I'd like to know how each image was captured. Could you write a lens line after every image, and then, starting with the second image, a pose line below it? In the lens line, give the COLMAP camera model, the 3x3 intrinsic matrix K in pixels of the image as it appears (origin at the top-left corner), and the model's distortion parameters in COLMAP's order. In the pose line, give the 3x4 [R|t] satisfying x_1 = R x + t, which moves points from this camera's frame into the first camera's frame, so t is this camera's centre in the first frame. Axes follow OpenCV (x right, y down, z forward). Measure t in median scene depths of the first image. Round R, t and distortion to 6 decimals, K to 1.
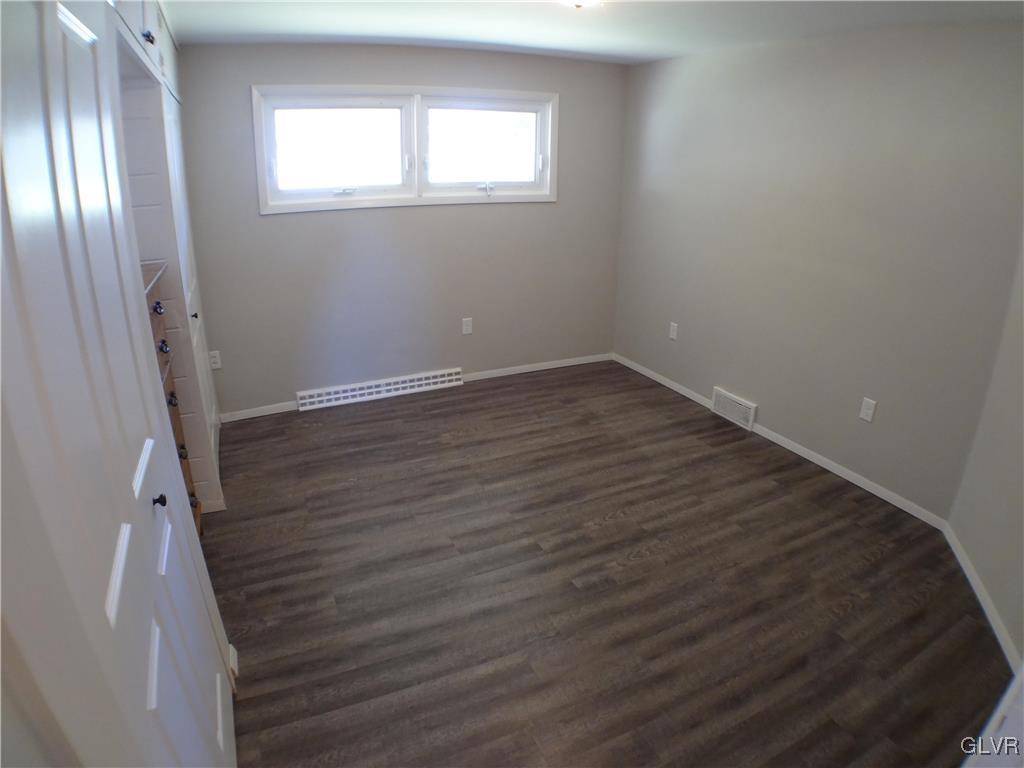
lens RADIAL K [[604.7, 0, 512.0], [0, 604.7, 384.0], [0, 0, 1]] dist [-0.192370, 0.042684]
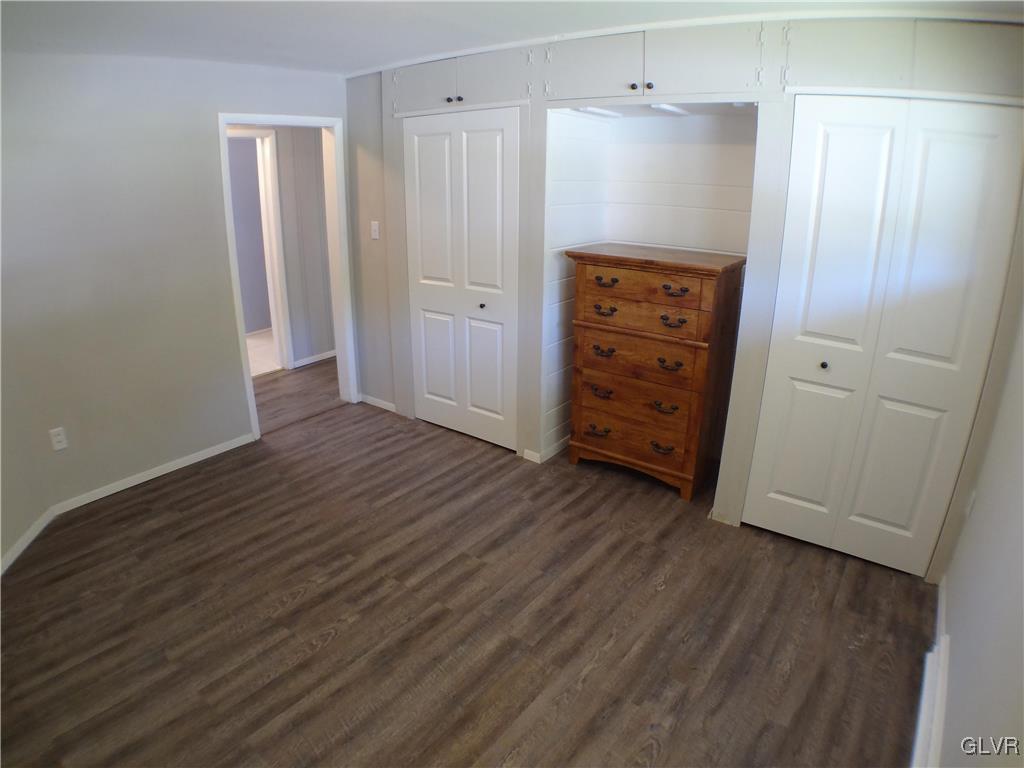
lens RADIAL K [[604.7, 0, 512.0], [0, 604.7, 384.0], [0, 0, 1]] dist [-0.192370, 0.042684]
pose [[-0.887727, 0.144927, -0.436963, 0.244743], [-0.166140, 0.784341, 0.597668, -0.565388], [0.429346, 0.603163, -0.672202, 1.484559]]
